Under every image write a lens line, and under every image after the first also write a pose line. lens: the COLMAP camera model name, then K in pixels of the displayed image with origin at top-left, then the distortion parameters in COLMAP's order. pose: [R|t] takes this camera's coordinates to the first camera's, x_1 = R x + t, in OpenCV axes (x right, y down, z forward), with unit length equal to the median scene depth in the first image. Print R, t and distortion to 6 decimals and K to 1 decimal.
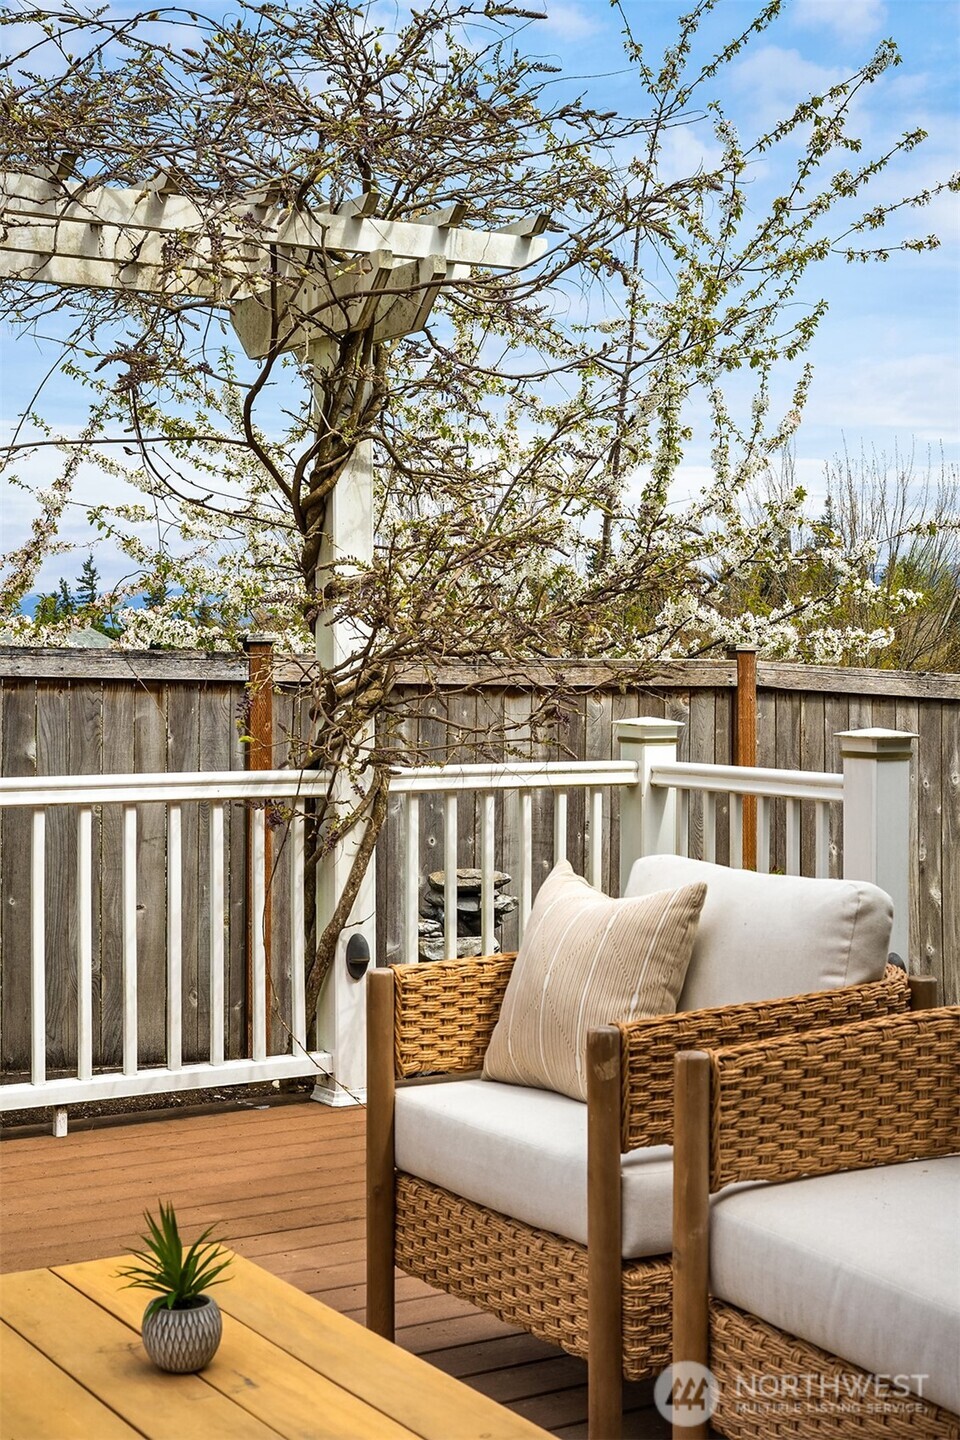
lens RADIAL K [[2091.4, 0, 477.7], [0, 2091.4, 650.0], [0, 0, 1]] dist [0.014155, 0.000000]
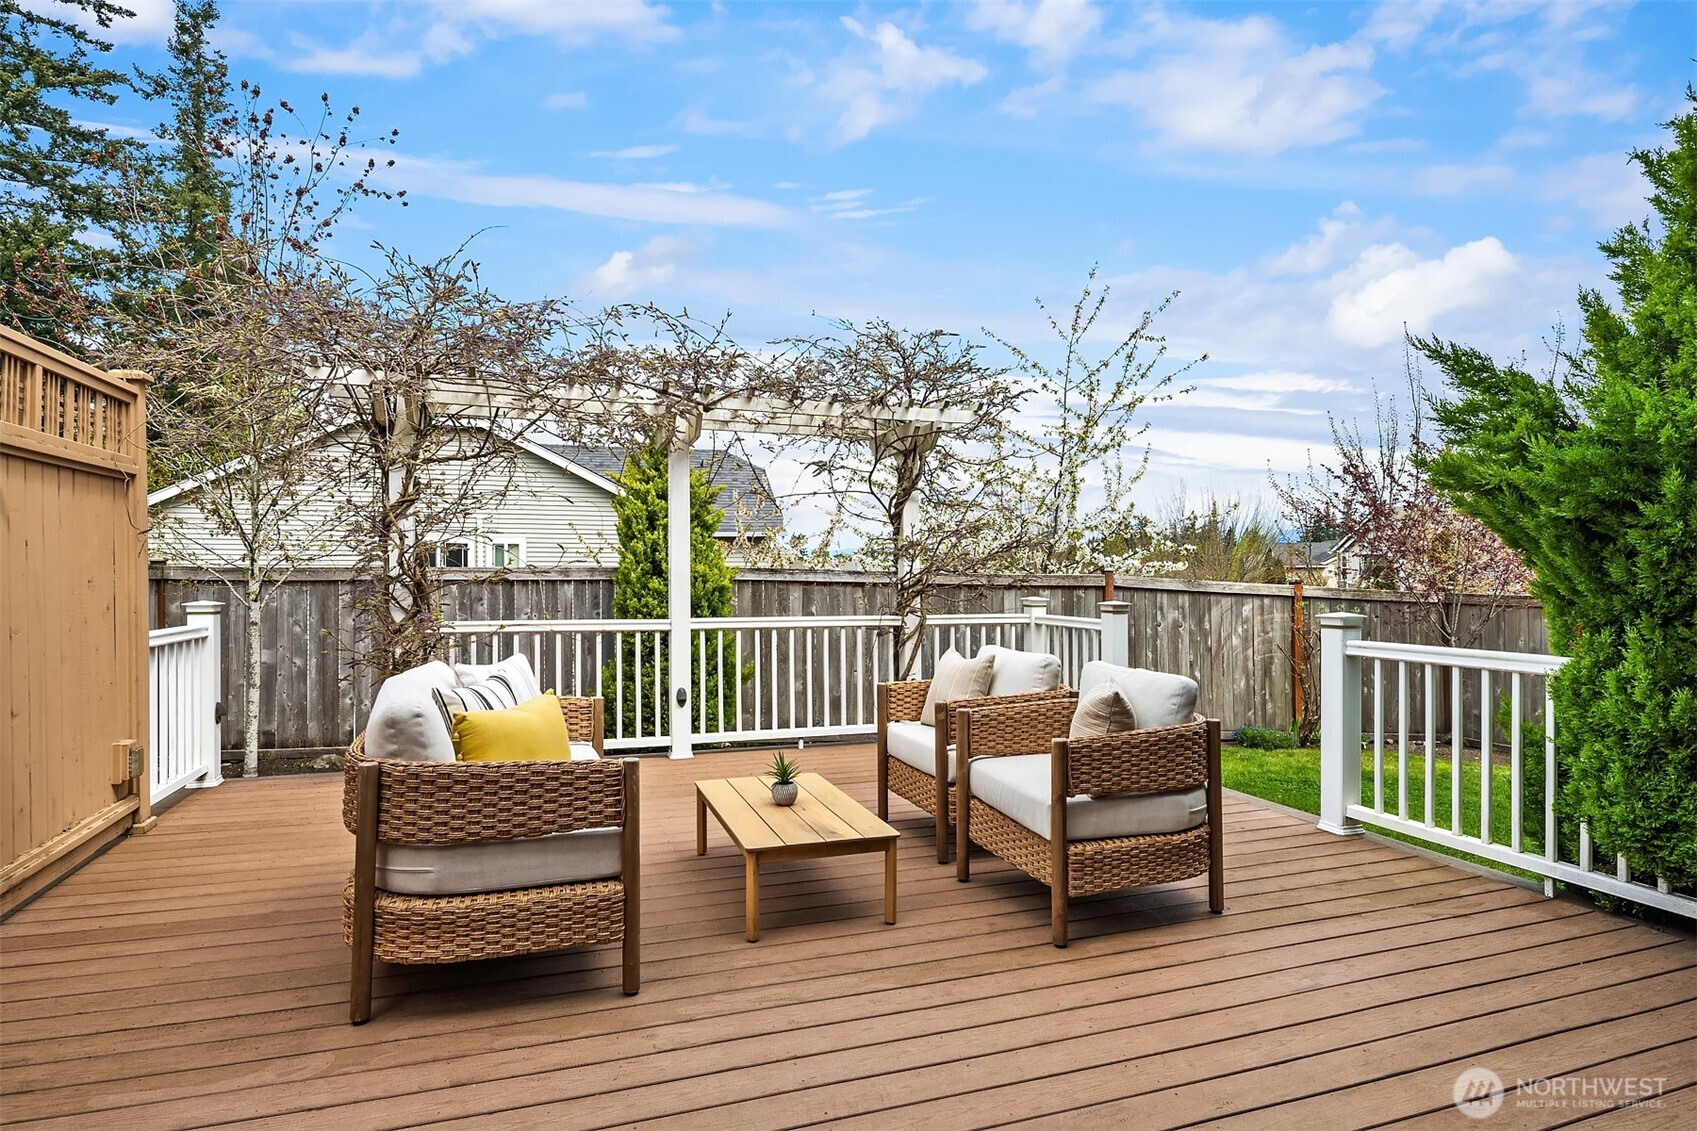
lens RADIAL K [[918.4, 0, 851.8], [0, 918.4, 566.8], [0, 0, 1]] dist [-0.002359, -0.000439]
pose [[0.974503, -0.001683, -0.224369, 0.127312], [0.000482, 0.999985, -0.005408, 0.002086], [0.224375, 0.005162, 0.974489, -0.141946]]
